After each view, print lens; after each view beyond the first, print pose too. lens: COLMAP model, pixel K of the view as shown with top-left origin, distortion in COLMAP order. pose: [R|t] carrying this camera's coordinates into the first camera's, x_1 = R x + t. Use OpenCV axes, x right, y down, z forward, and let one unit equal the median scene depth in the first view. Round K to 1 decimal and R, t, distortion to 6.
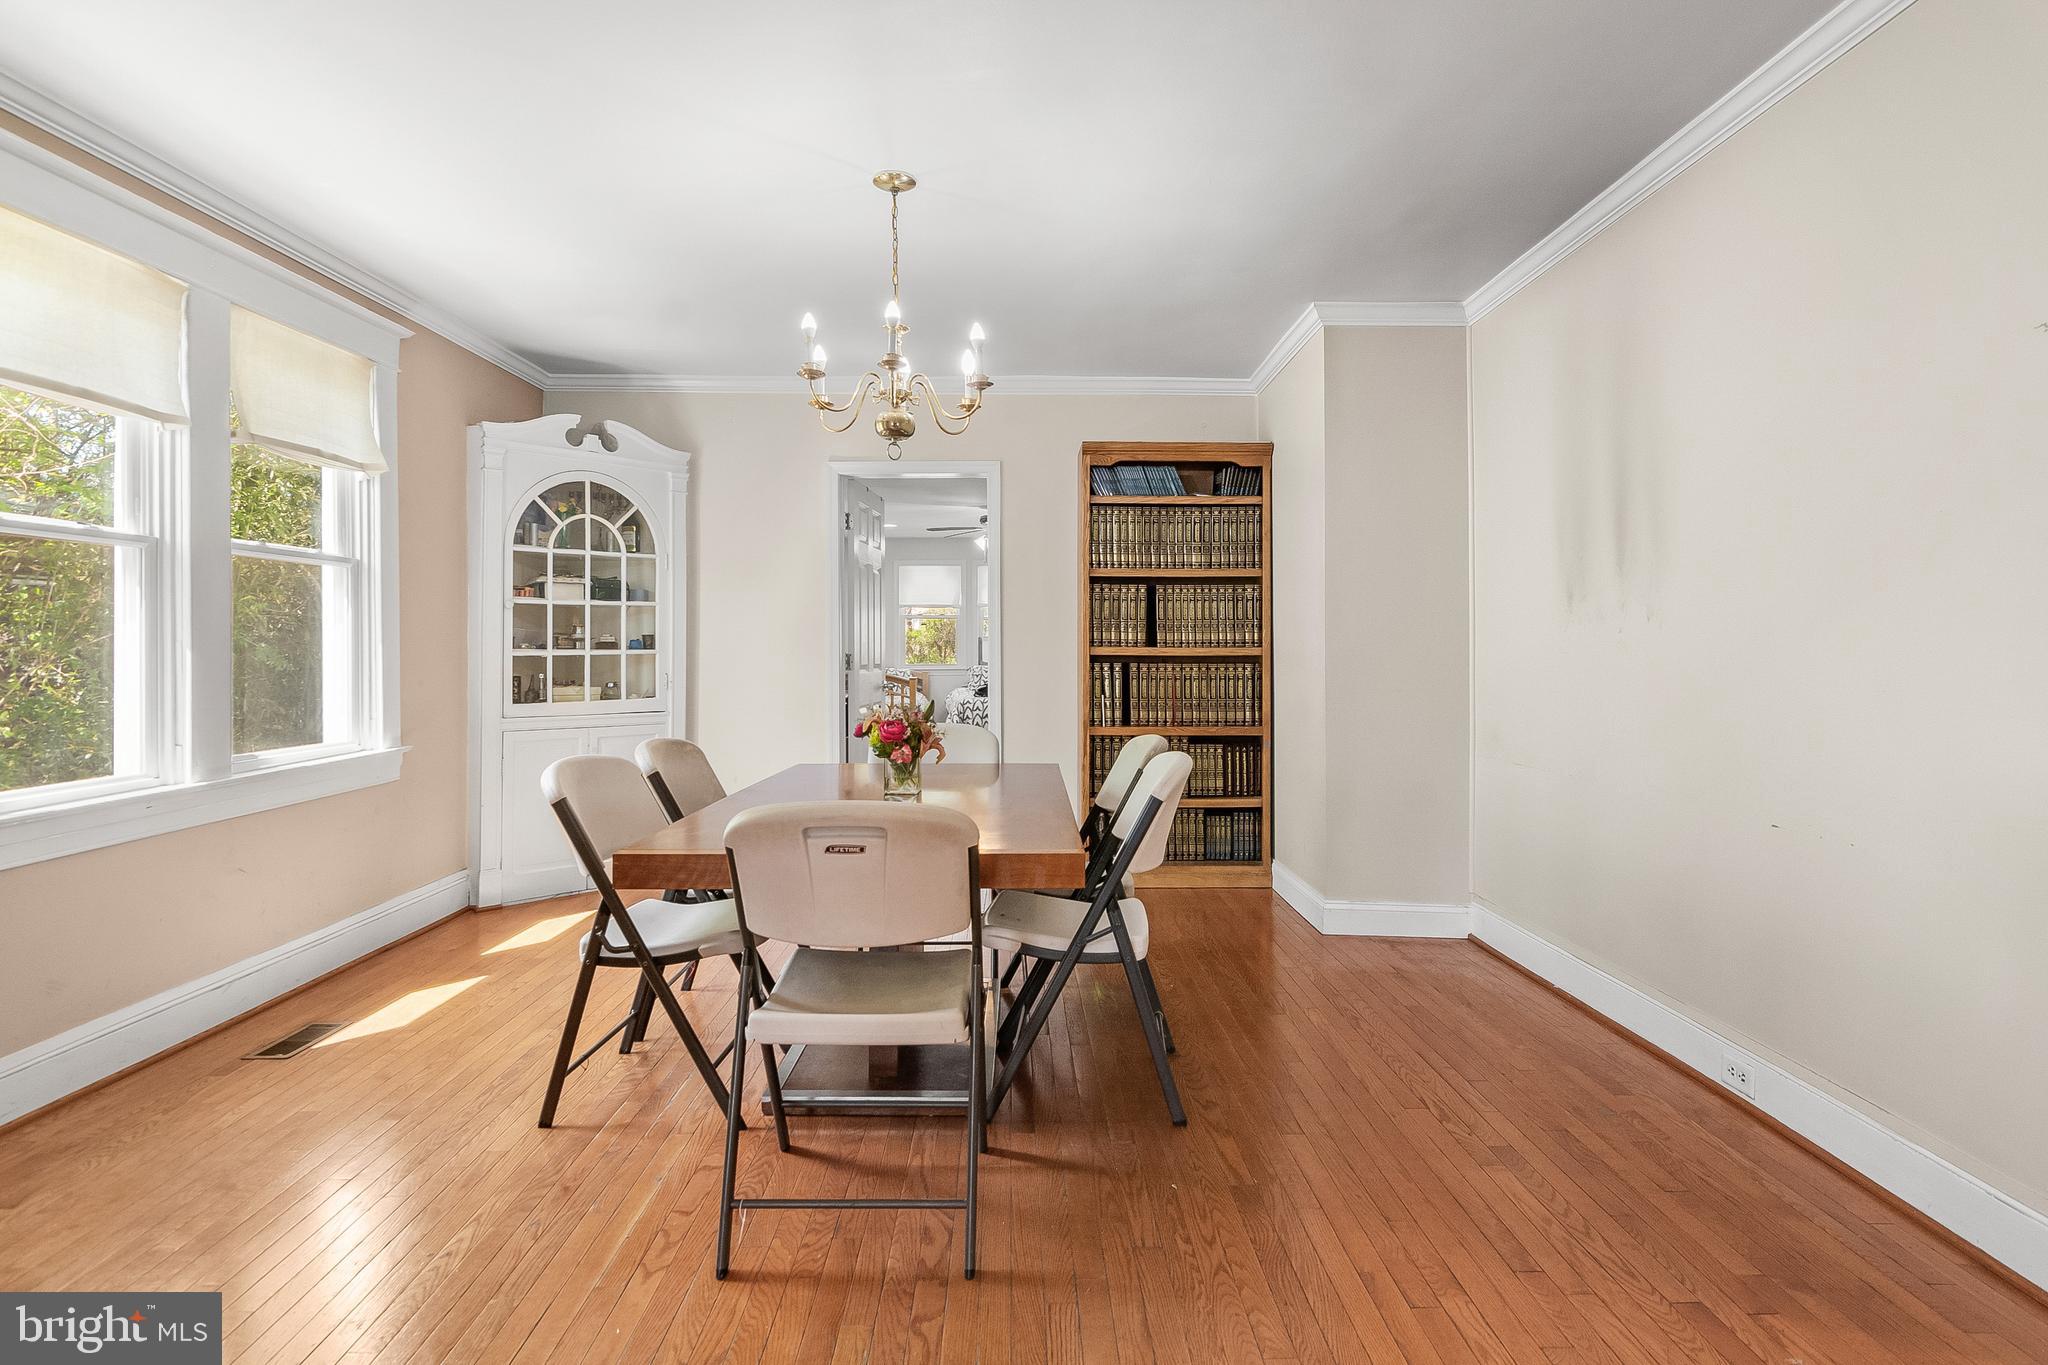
lens RADIAL K [[1032.8, 0, 1029.7], [0, 1032.8, 637.4], [0, 0, 1]] dist [0.003165, -0.016852]
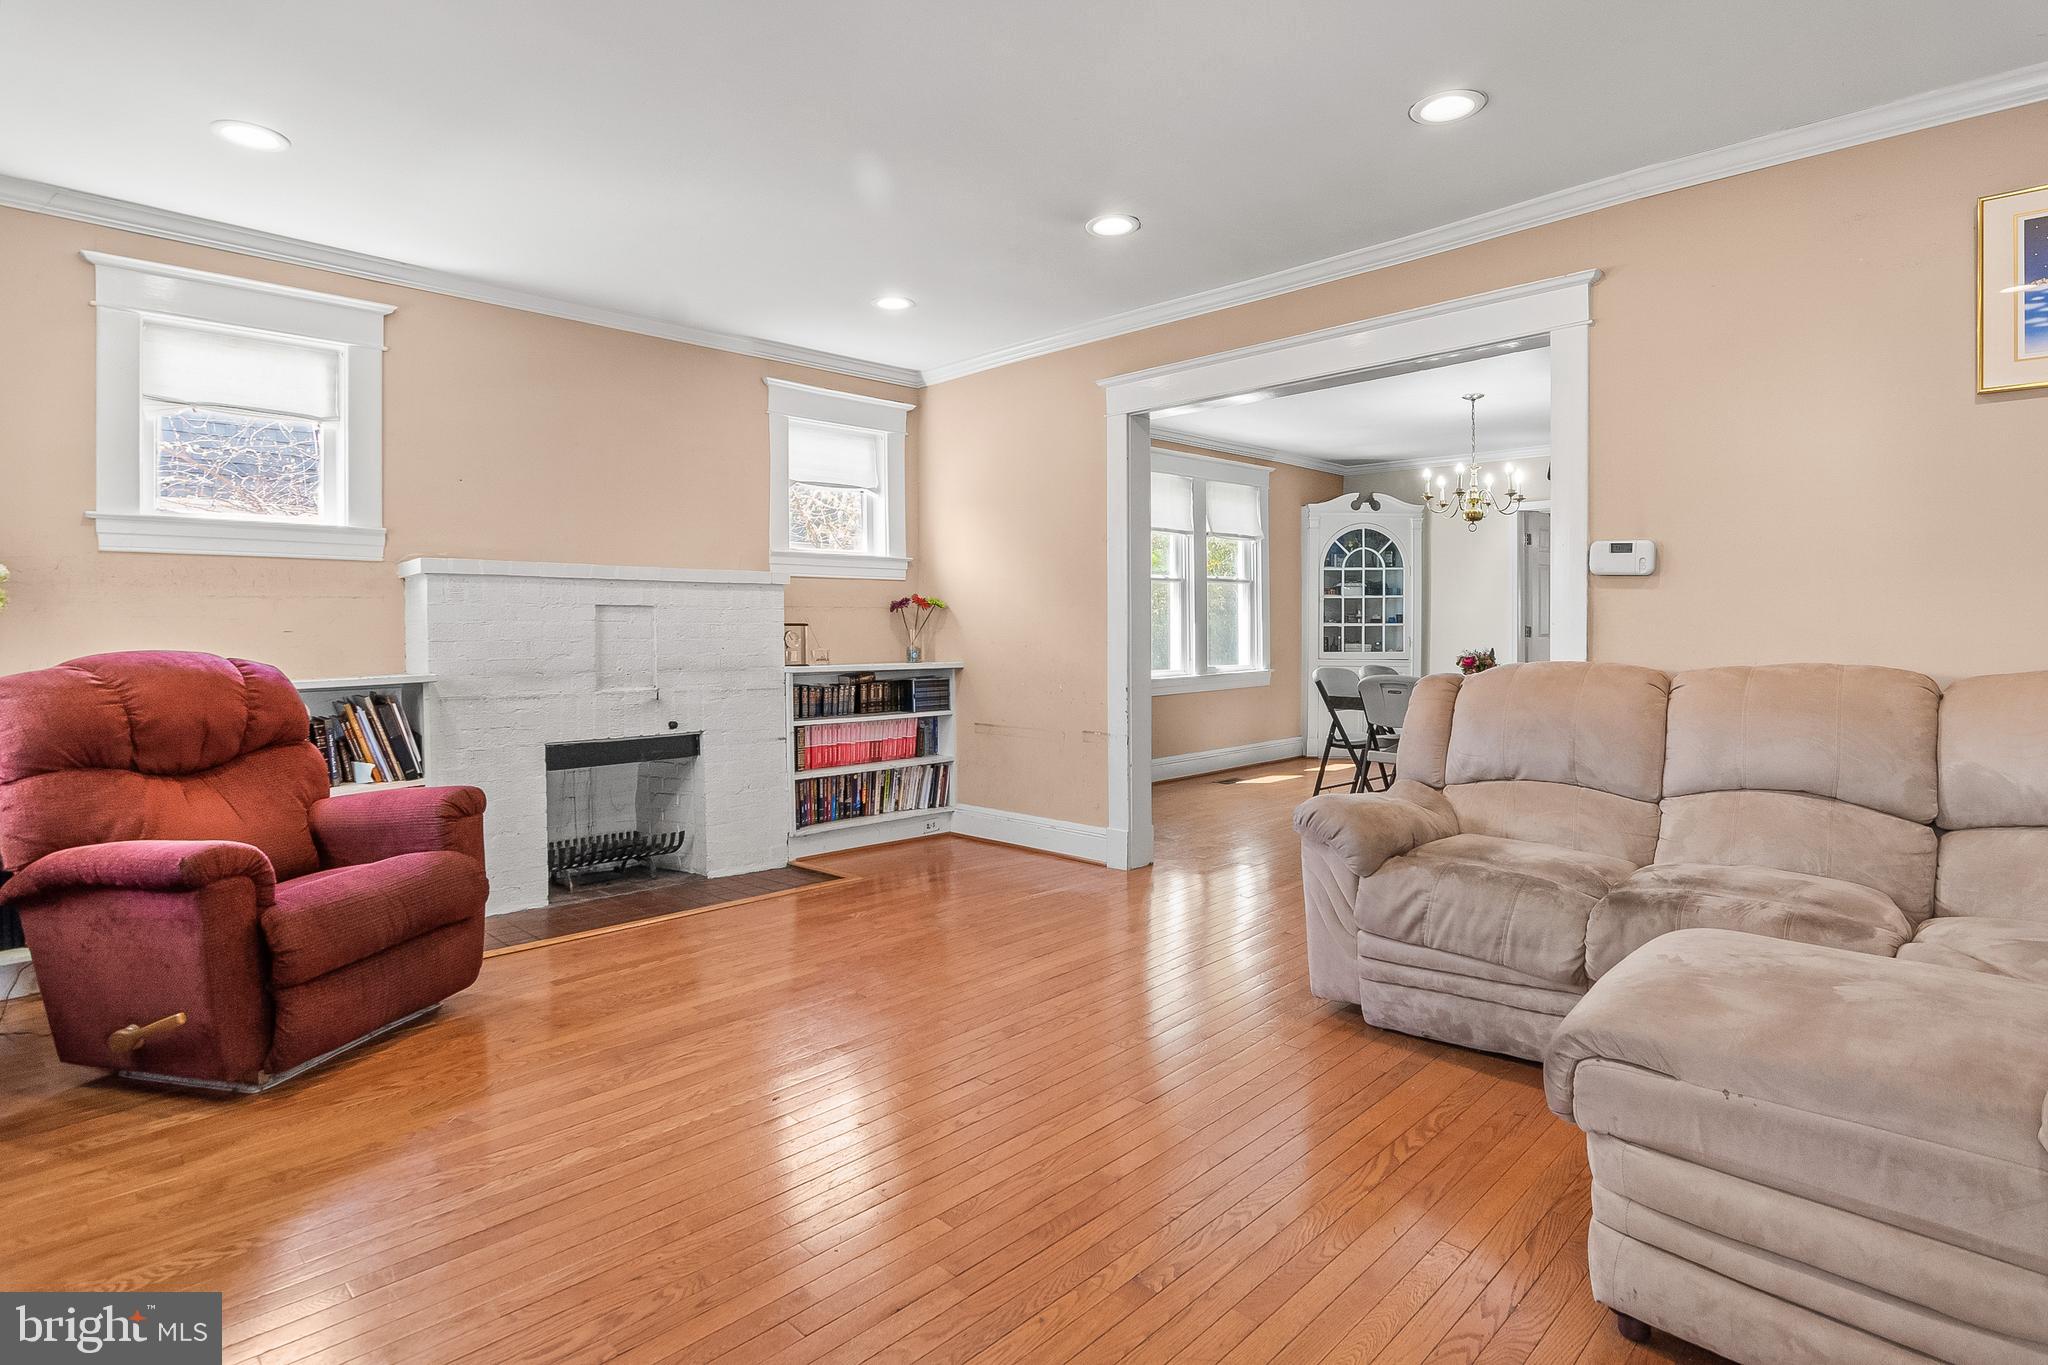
lens RADIAL K [[1032.8, 0, 1029.7], [0, 1032.8, 637.4], [0, 0, 1]] dist [0.003165, -0.016852]
pose [[0.699730, 0.011425, -0.714316, 0.456628], [0.005508, 0.999756, 0.021386, -0.004880], [0.714386, -0.018898, 0.699497, -0.680888]]
